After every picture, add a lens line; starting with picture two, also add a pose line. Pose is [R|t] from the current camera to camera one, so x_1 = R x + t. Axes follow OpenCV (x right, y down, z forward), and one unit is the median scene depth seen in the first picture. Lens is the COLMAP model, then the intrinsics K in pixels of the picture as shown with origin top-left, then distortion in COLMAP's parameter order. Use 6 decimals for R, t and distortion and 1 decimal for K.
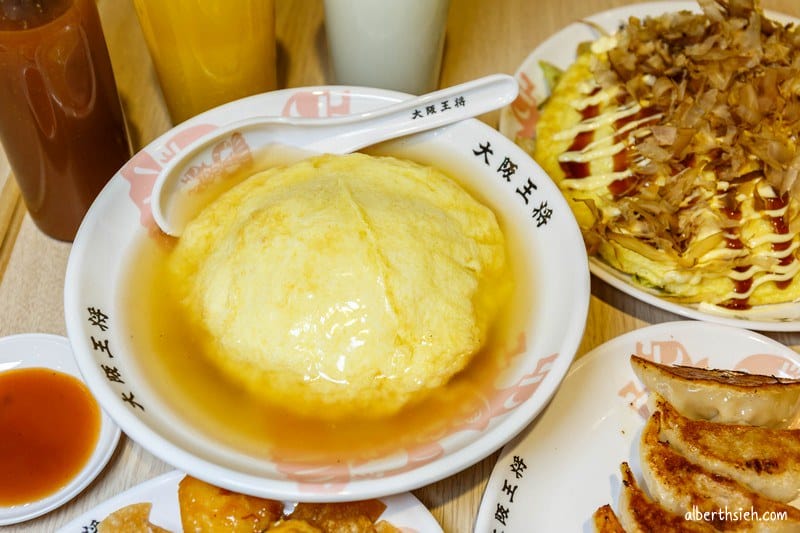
lens RADIAL K [[1092.3, 0, 400.0], [0, 1092.3, 266.5], [0, 0, 1]] dist [0.027794, 0.017566]
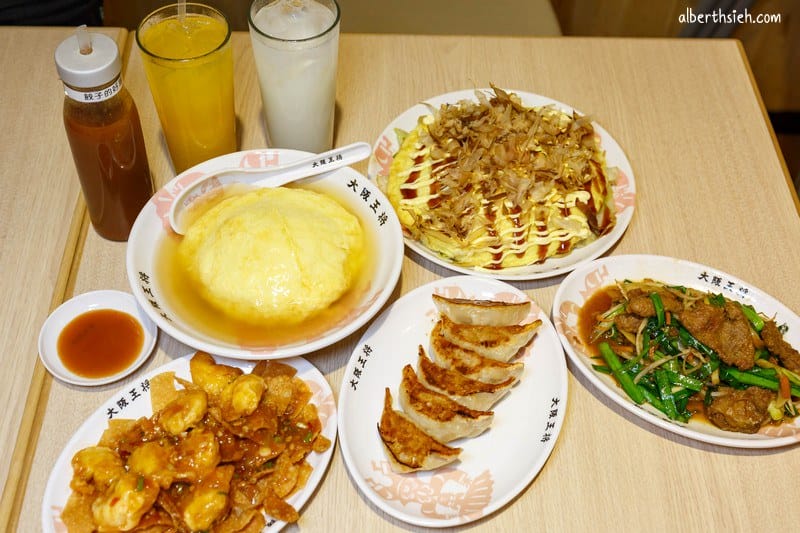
lens RADIAL K [[1092.3, 0, 400.0], [0, 1092.3, 266.5], [0, 0, 1]] dist [0.027794, 0.017566]
pose [[0.999157, -0.020346, 0.035659, 0.087633], [0.020897, 0.999667, -0.015128, 0.058315], [-0.035339, 0.015860, 0.999250, -0.800206]]
